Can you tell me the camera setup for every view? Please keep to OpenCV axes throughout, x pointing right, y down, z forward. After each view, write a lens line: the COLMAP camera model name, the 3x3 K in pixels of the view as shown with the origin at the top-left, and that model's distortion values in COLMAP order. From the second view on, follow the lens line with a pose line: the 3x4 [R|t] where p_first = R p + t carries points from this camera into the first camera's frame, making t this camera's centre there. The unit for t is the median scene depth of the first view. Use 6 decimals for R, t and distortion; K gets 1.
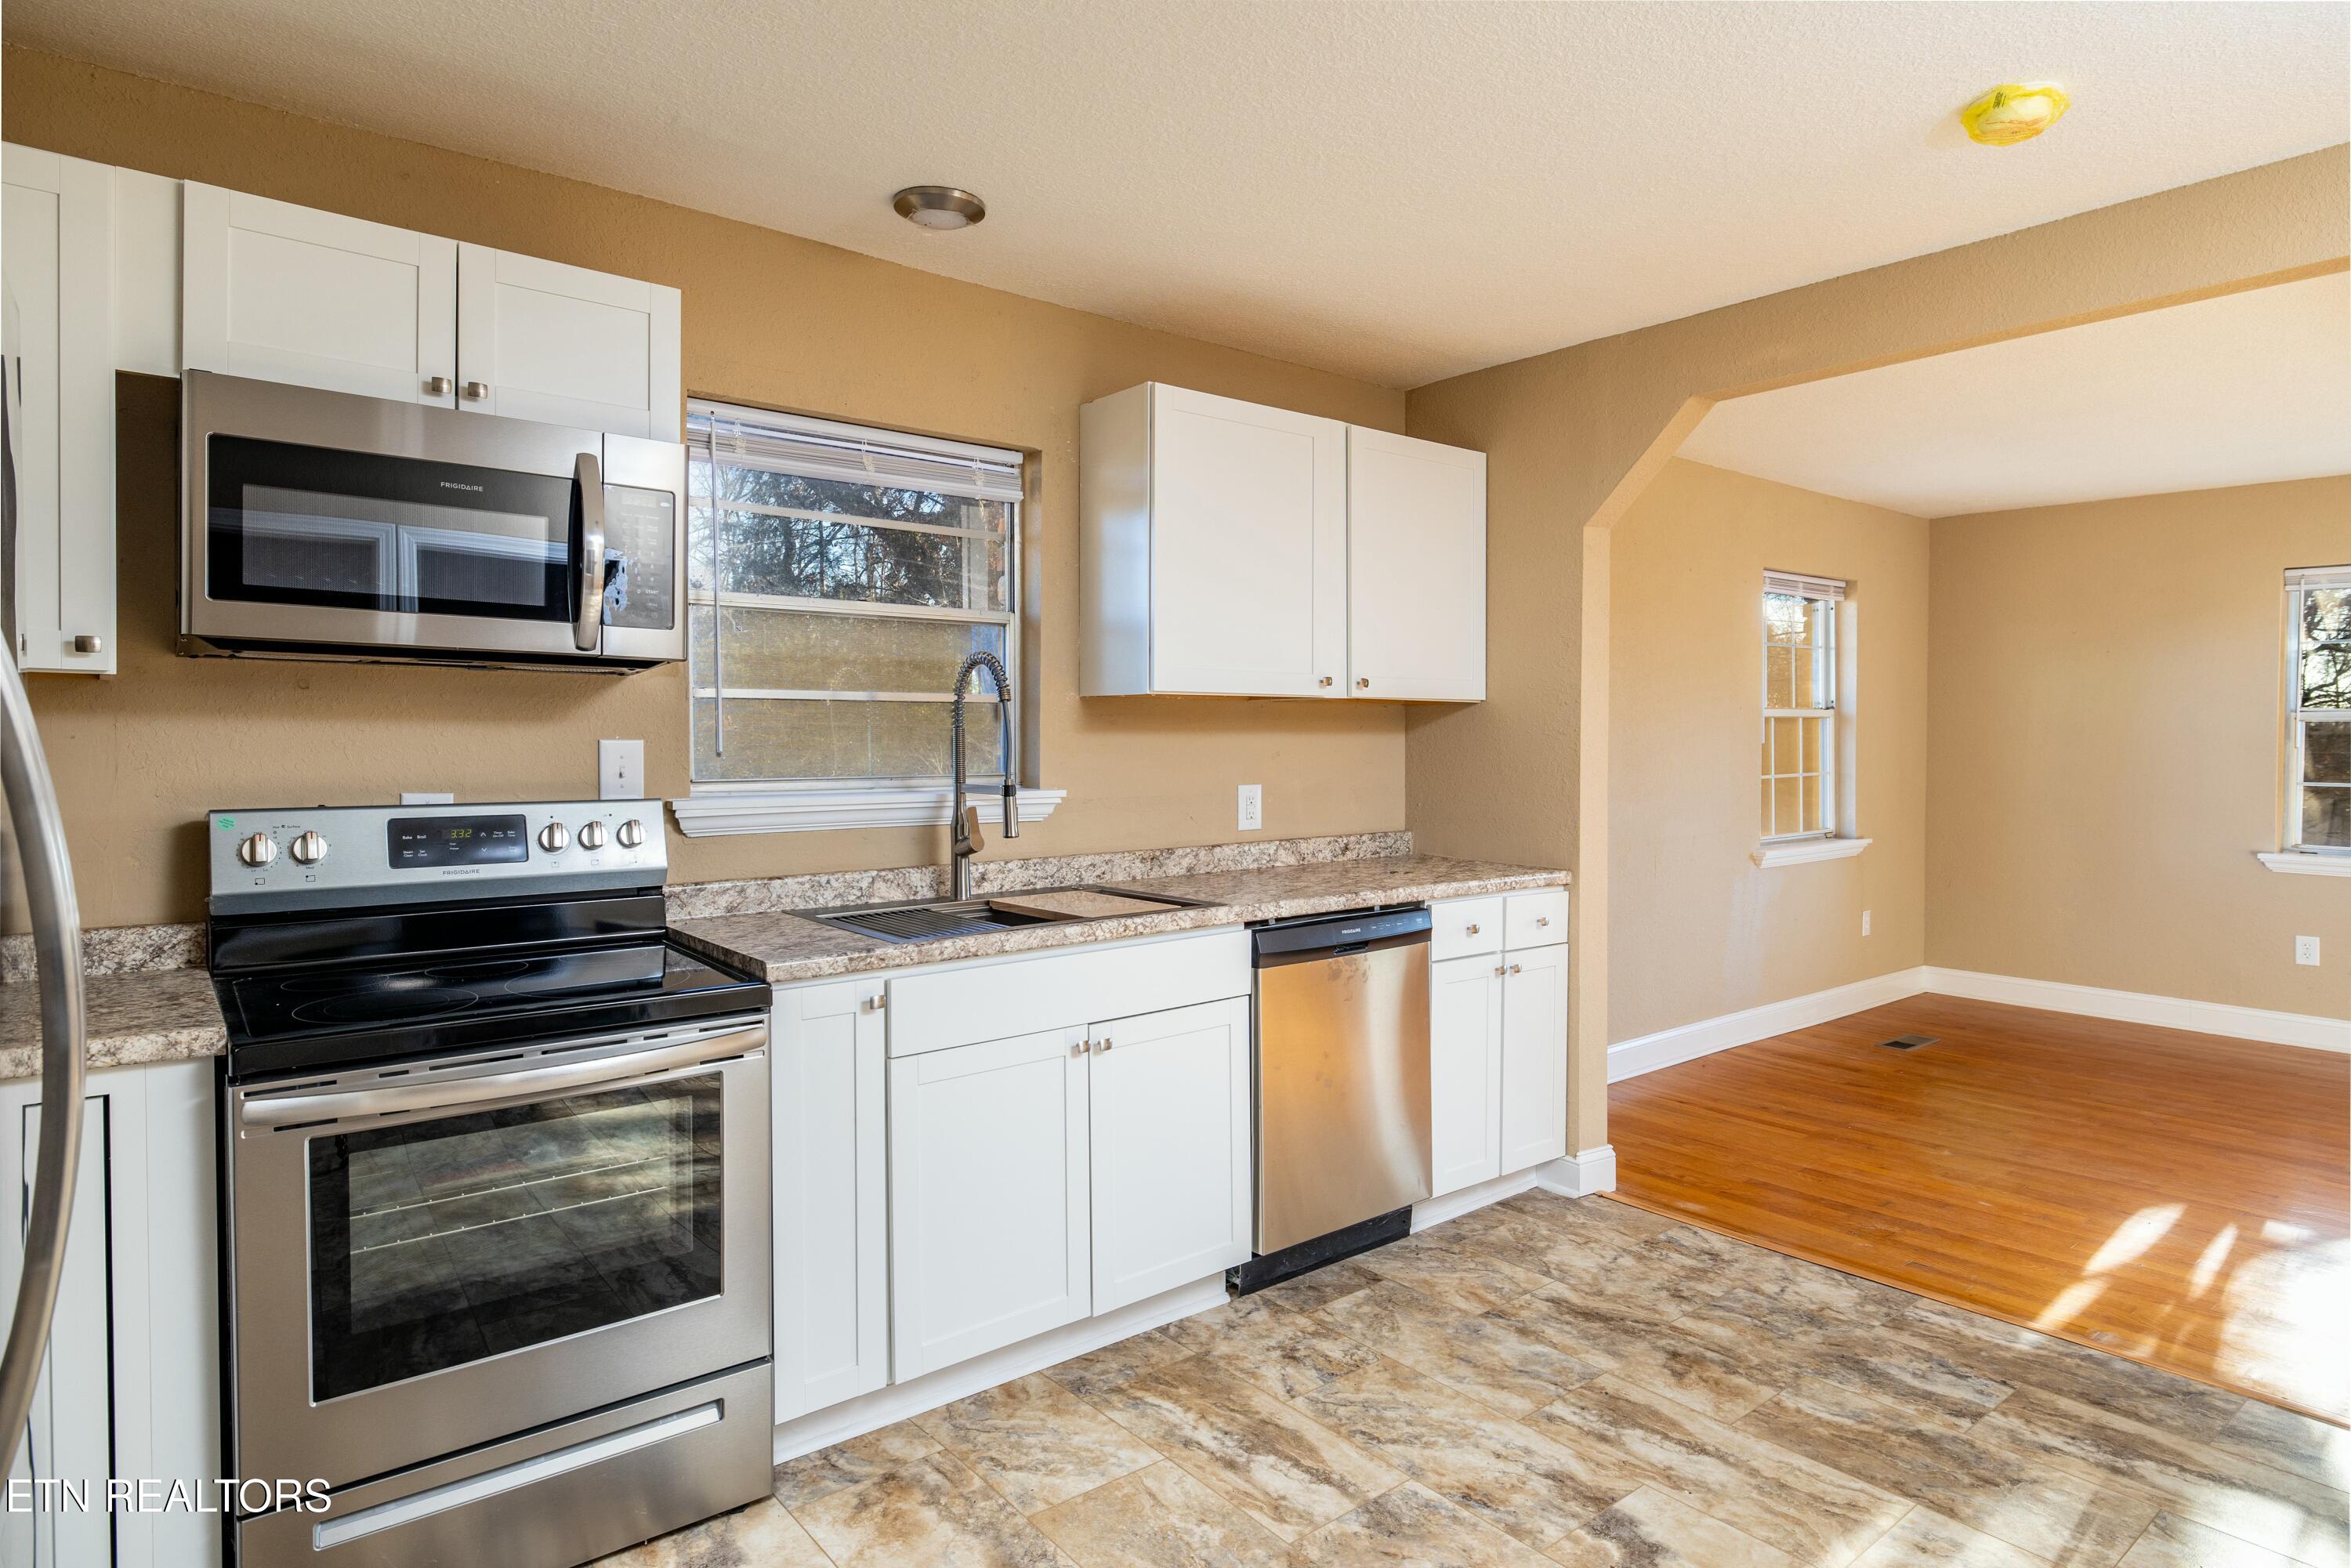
lens RADIAL K [[1339.1, 0, 1163.3], [0, 1339.1, 771.8], [0, 0, 1]] dist [-0.001846, 0.001457]
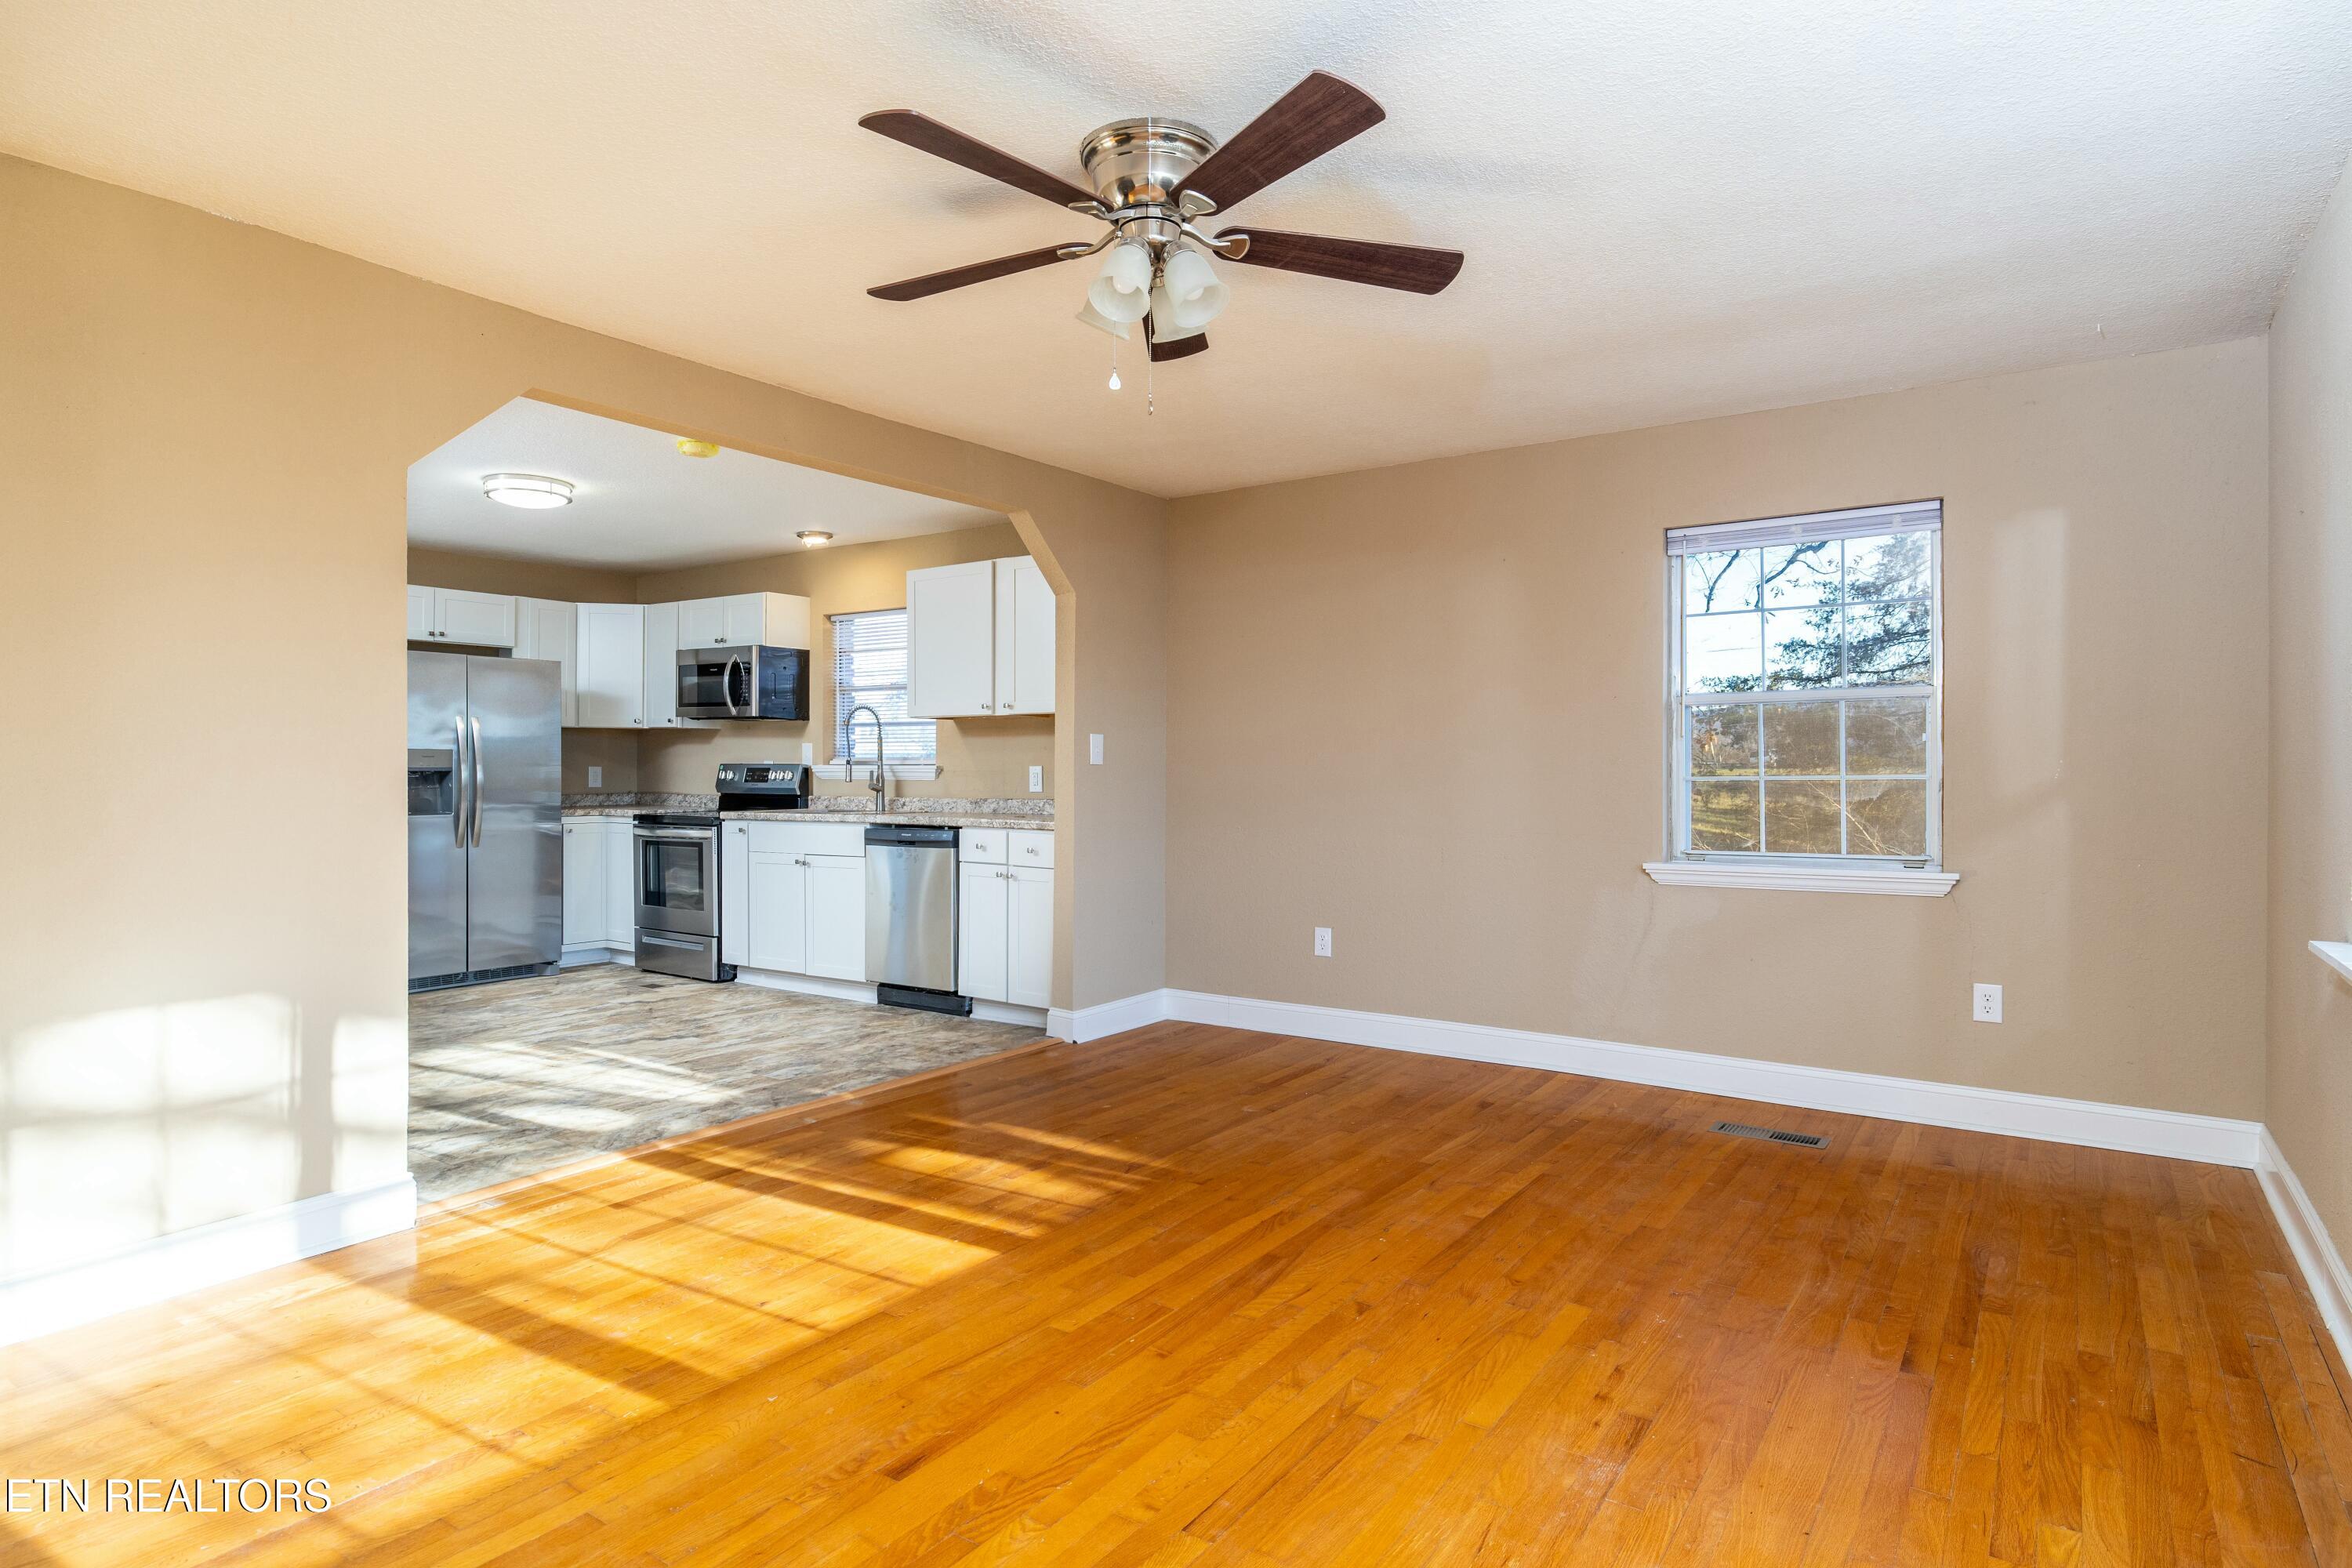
lens RADIAL K [[1276.4, 0, 1163.3], [0, 1276.4, 777.3], [0, 0, 1]] dist [-0.005031, -0.000144]
pose [[0.274005, 0.004391, -0.961718, 2.234894], [-0.029330, 0.999563, -0.003793, 0.033448], [0.961281, 0.029247, 0.274014, 0.921608]]
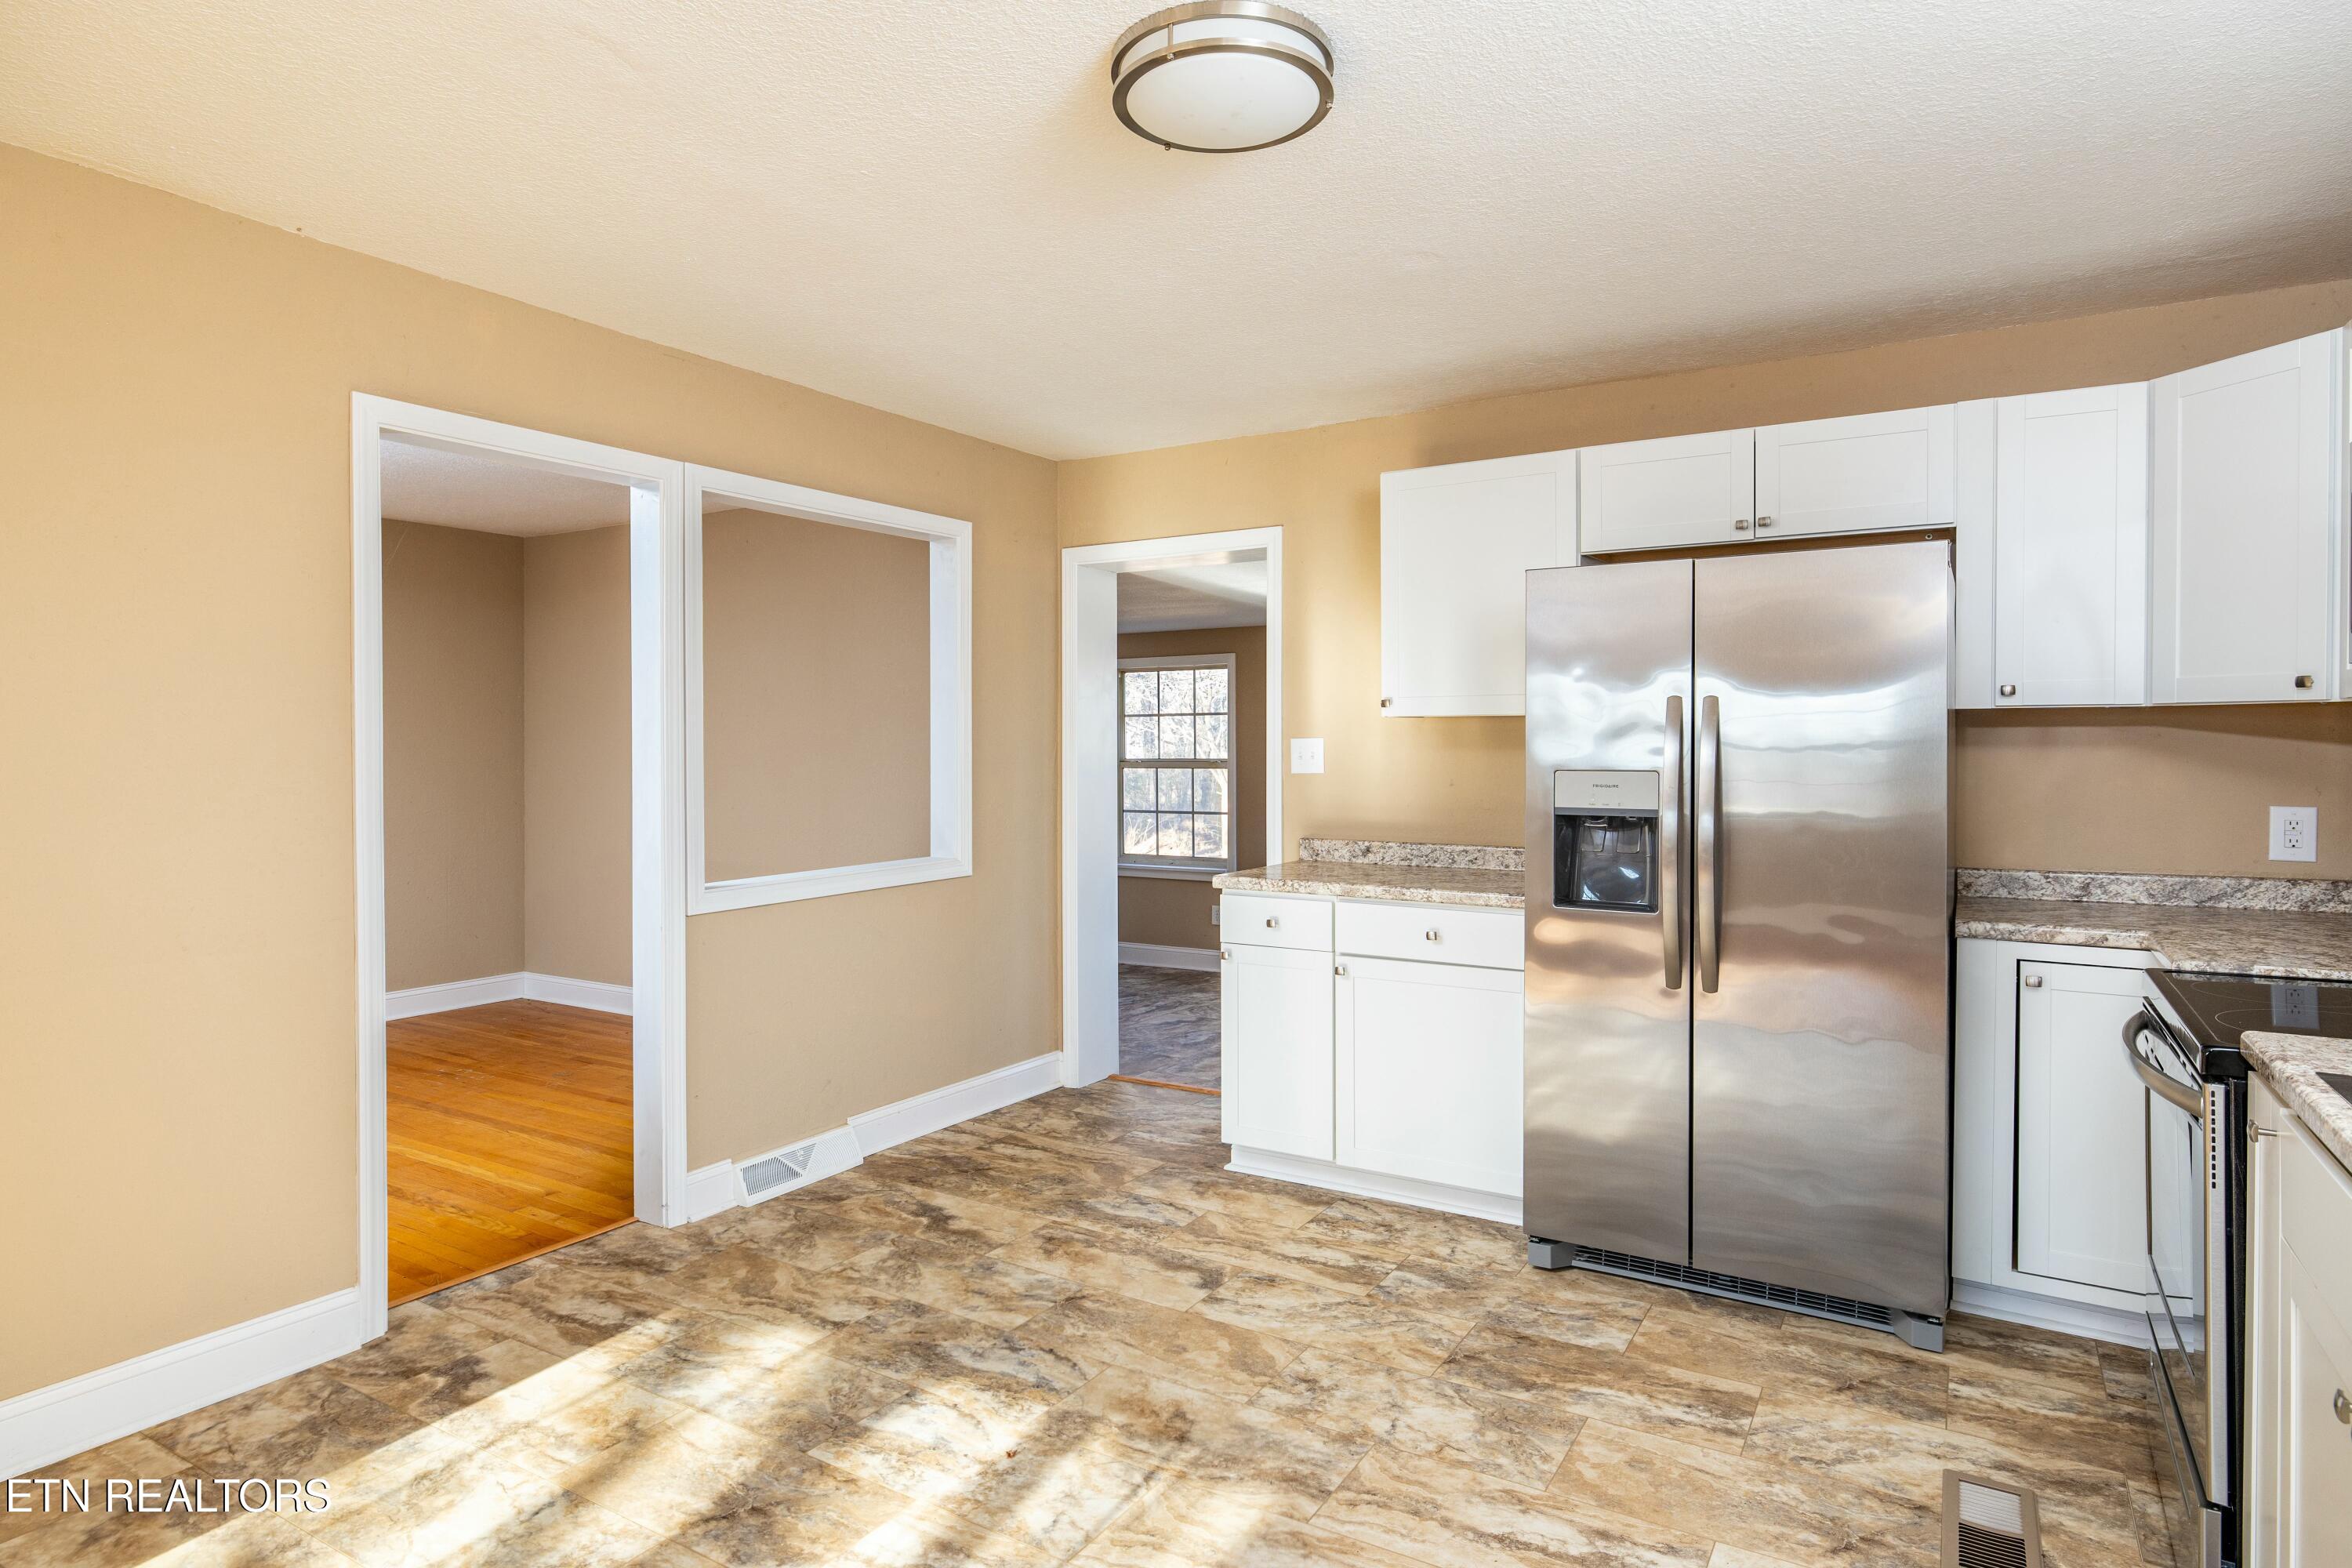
lens RADIAL K [[1285.7, 0, 1178.1], [0, 1285.7, 775.4], [0, 0, 1]] dist [0.001806, -0.000126]
pose [[-0.942769, 0.005329, -0.333405, 0.442371], [-0.012136, 0.998661, 0.050279, -0.031140], [0.333226, 0.051448, -0.941442, 1.178712]]
